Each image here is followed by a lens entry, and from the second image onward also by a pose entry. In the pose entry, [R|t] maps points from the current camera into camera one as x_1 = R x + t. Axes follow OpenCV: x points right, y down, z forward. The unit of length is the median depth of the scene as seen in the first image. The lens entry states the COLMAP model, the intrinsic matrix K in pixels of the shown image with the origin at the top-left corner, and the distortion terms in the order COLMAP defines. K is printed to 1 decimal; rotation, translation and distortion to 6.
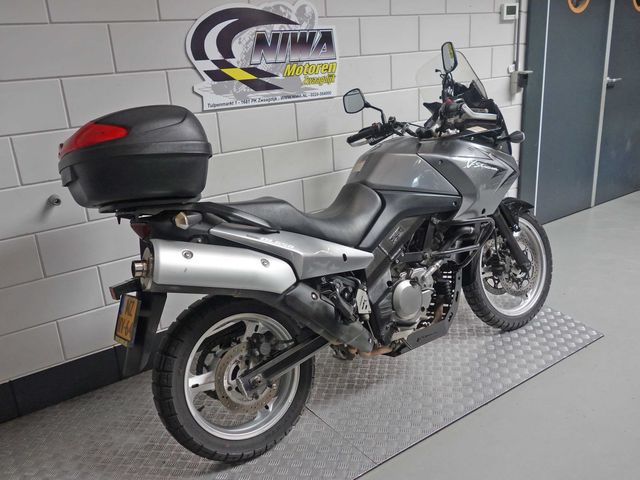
lens RADIAL K [[562.3, 0, 320.0], [0, 562.3, 240.0], [0, 0, 1]] dist [0.005747, -0.000111]
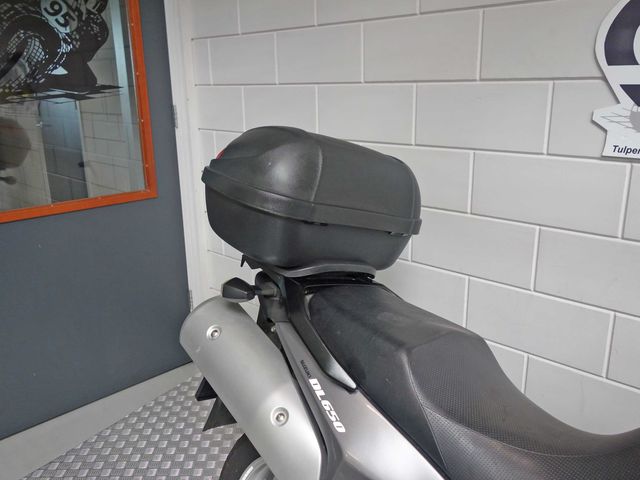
lens RADIAL K [[562.3, 0, 320.0], [0, 562.3, 240.0], [0, 0, 1]] dist [0.005747, -0.000111]
pose [[0.186524, 0.314260, -0.930832, 0.268723], [-0.312563, 0.917214, 0.247030, -0.193842], [0.931404, 0.244867, 0.269309, 0.581394]]
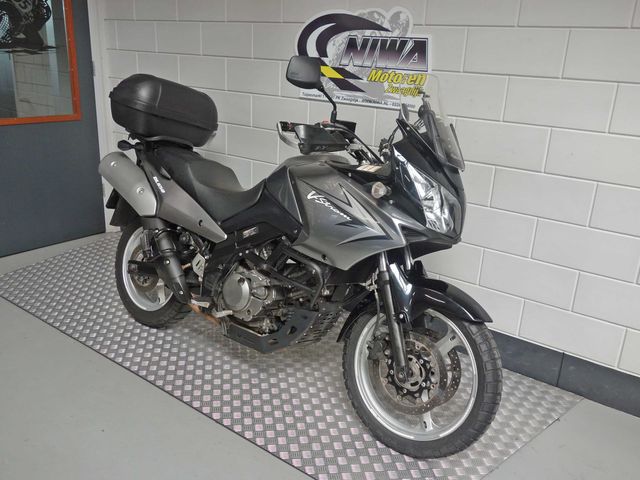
lens RADIAL K [[562.3, 0, 320.0], [0, 562.3, 240.0], [0, 0, 1]] dist [0.005747, -0.000111]
pose [[0.307435, 0.369912, -0.876726, 0.937781], [-0.367178, 0.896110, 0.249335, -0.259290], [0.877875, 0.245260, 0.411319, 0.583089]]
